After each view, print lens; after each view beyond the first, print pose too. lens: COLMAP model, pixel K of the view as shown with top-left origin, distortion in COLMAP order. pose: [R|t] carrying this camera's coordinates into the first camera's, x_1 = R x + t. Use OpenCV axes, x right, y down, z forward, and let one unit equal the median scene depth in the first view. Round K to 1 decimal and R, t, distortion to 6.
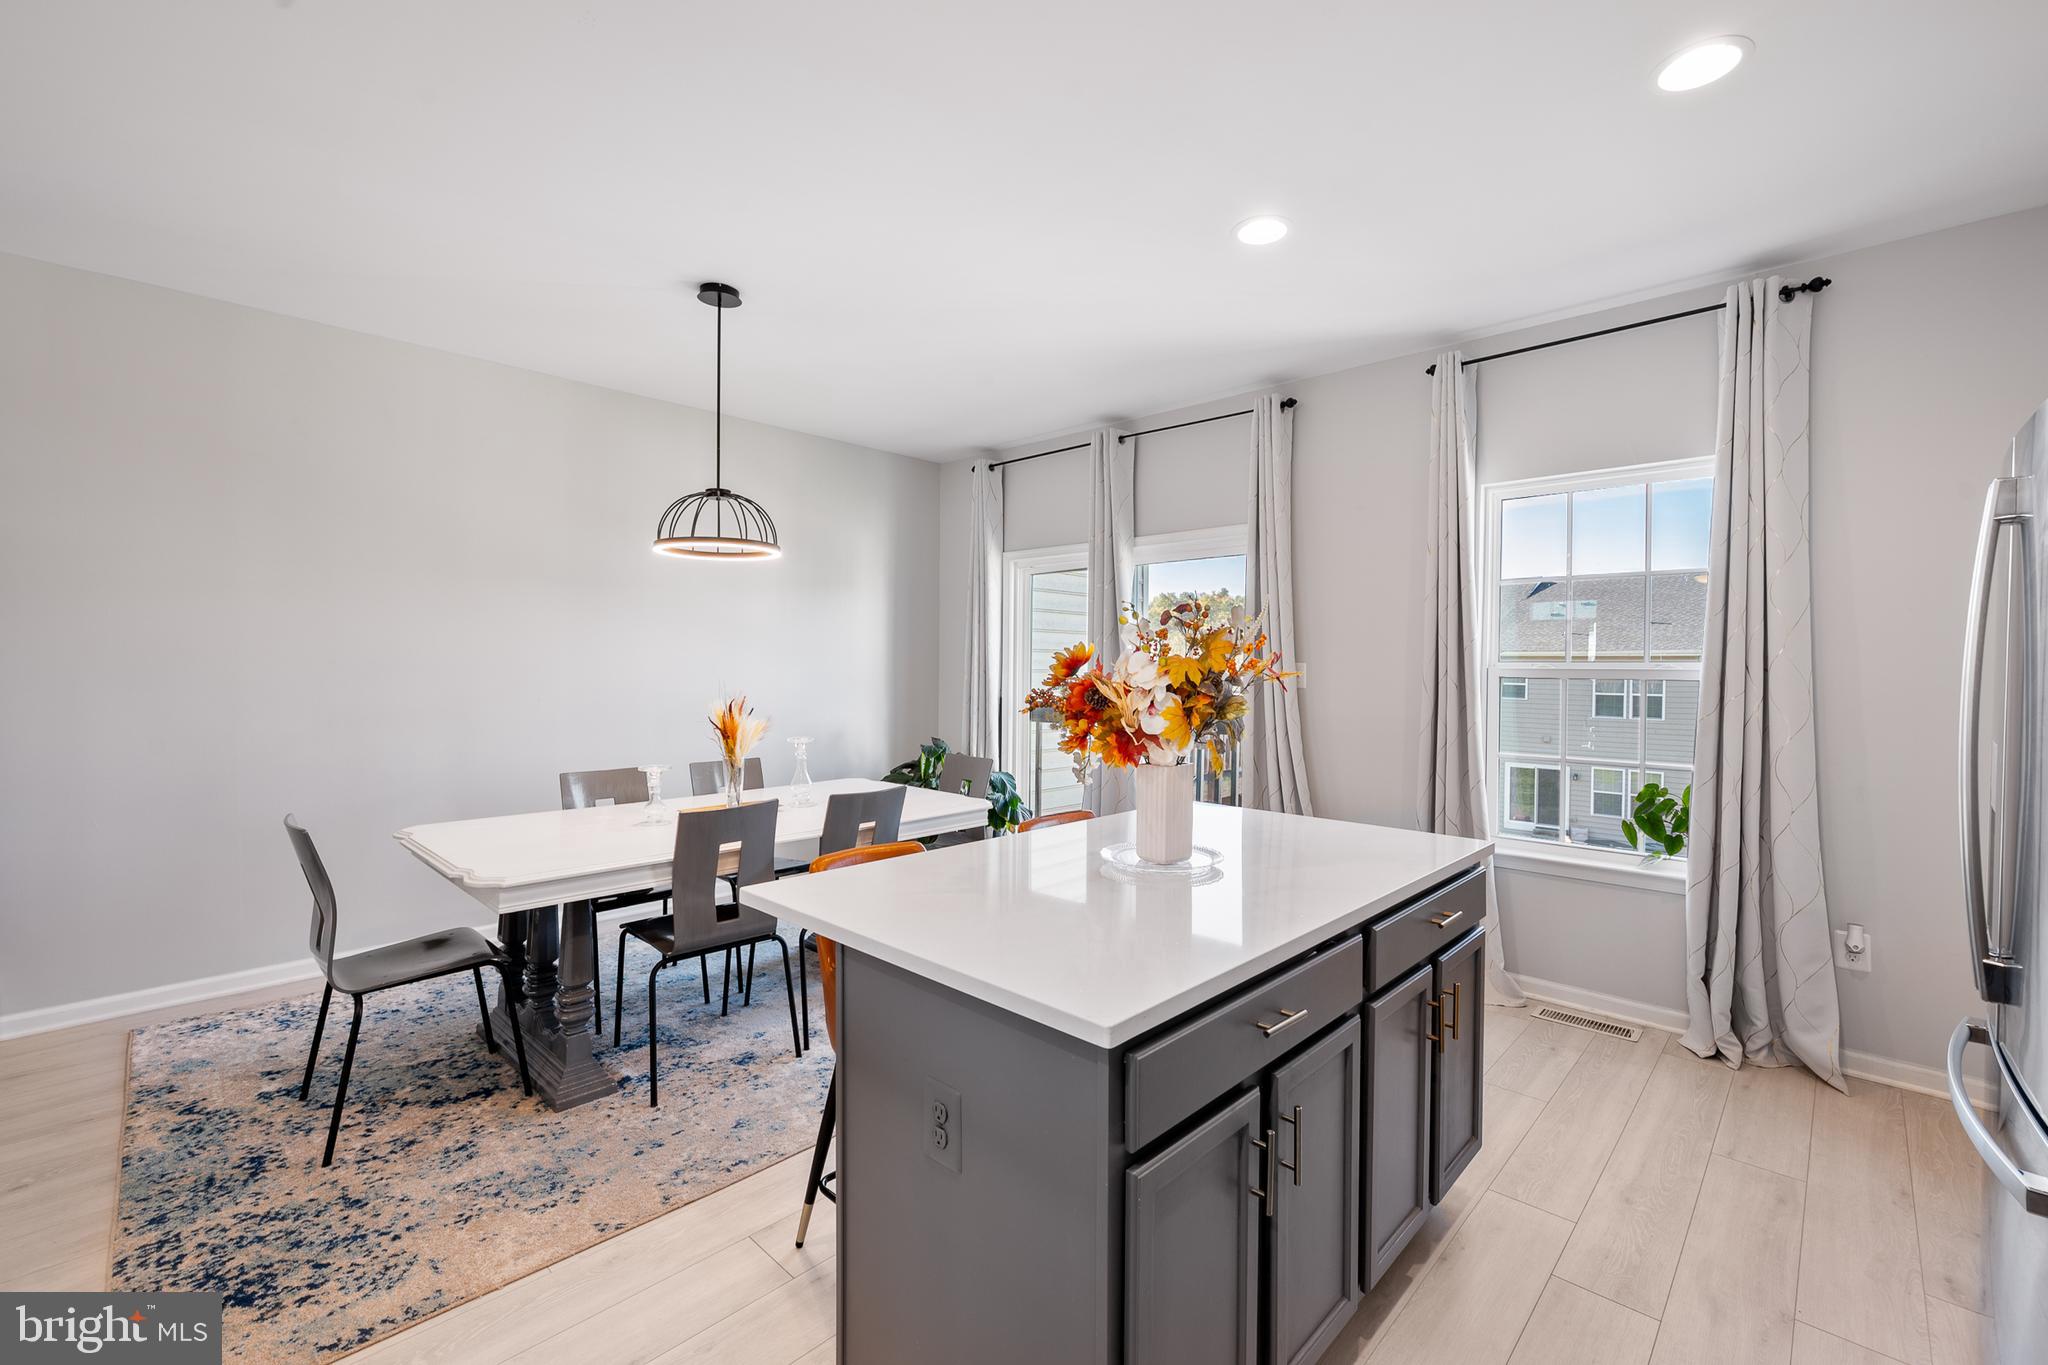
lens RADIAL K [[863.8, 0, 1035.1], [0, 863.8, 678.1], [0, 0, 1]] dist [-0.000035, -0.000265]
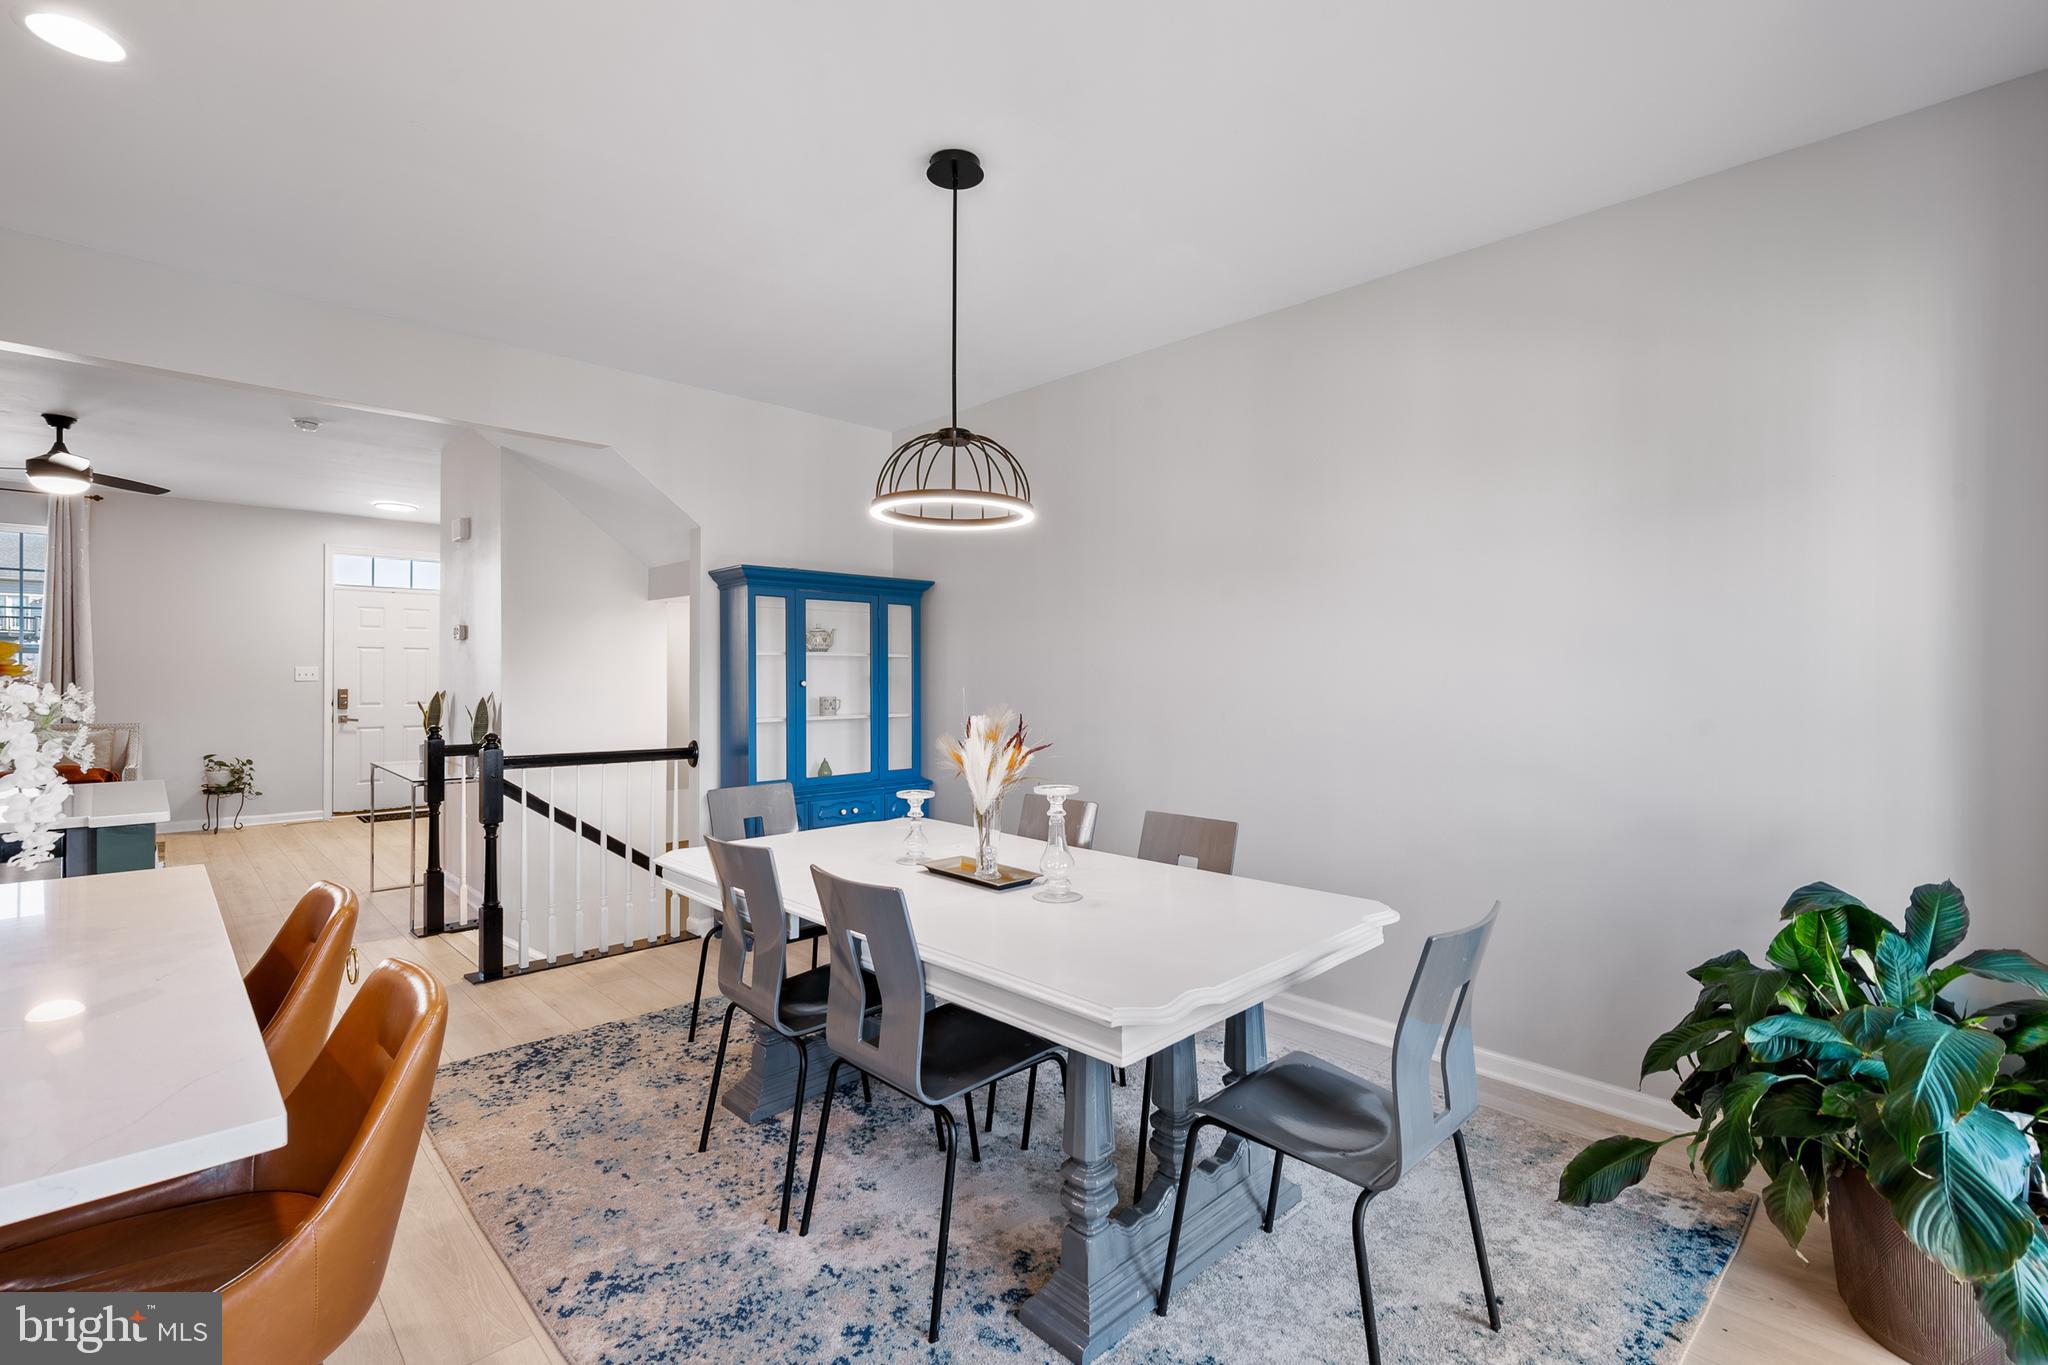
lens RADIAL K [[916.5, 0, 1029.8], [0, 916.5, 676.9], [0, 0, 1]] dist [0.002116, -0.000431]
pose [[-0.042289, -0.006569, -0.999084, 0.466214], [-0.020629, 0.999771, -0.005701, -0.005198], [0.998892, 0.020369, -0.042415, 1.251942]]
